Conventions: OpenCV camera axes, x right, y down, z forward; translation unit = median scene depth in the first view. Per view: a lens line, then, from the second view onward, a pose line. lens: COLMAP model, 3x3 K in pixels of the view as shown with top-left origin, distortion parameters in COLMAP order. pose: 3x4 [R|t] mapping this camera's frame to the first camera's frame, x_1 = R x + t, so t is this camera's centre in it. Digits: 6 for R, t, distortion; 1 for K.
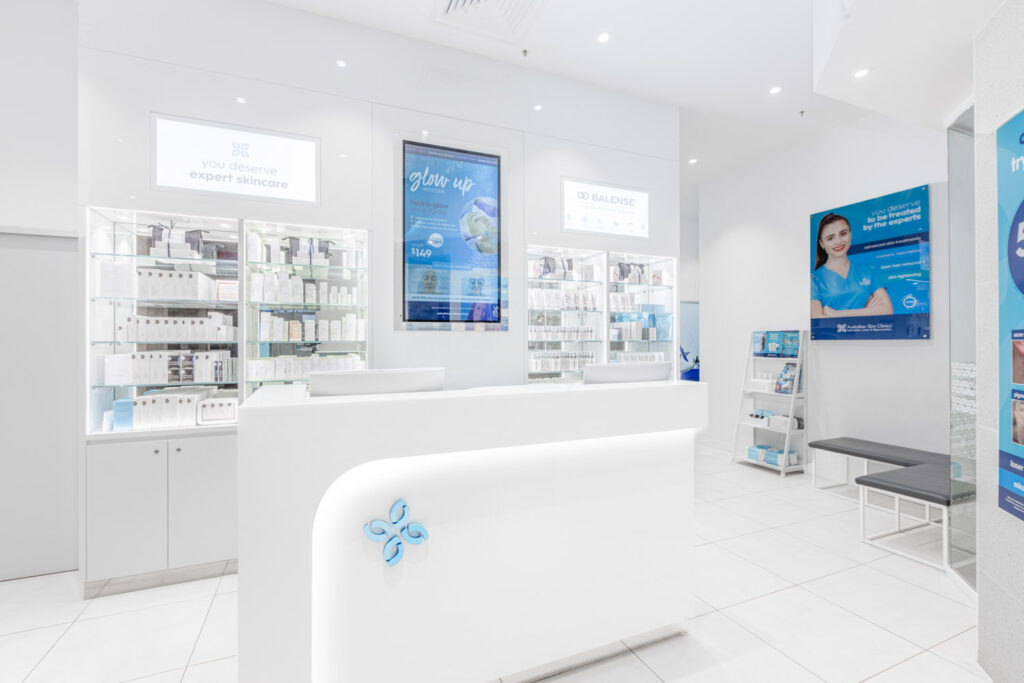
lens RADIAL K [[458.6, 0, 512.0], [0, 458.6, 341.5], [0, 0, 1]] dist [0.018387, -0.000381]
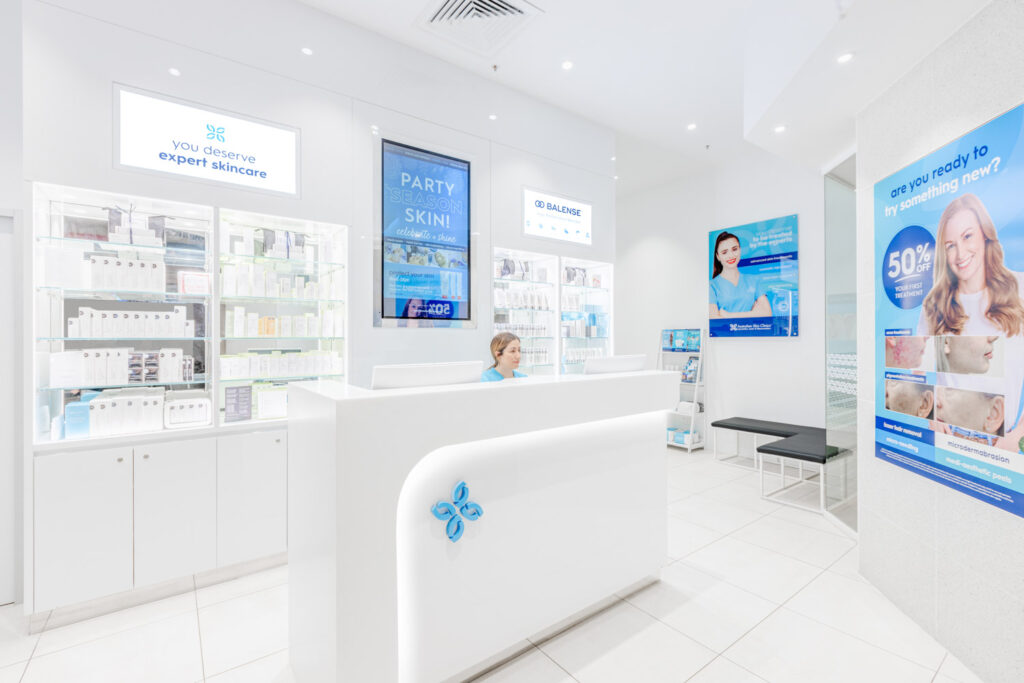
lens RADIAL K [[461.3, 0, 509.9], [0, 461.3, 339.0], [0, 0, 1]] dist [0.023781, -0.000004]
pose [[0.971145, -0.000250, 0.238488, -0.191412], [0.000174, 1.000000, 0.000336, 0.001734], [-0.238488, -0.000285, 0.971145, -0.050945]]
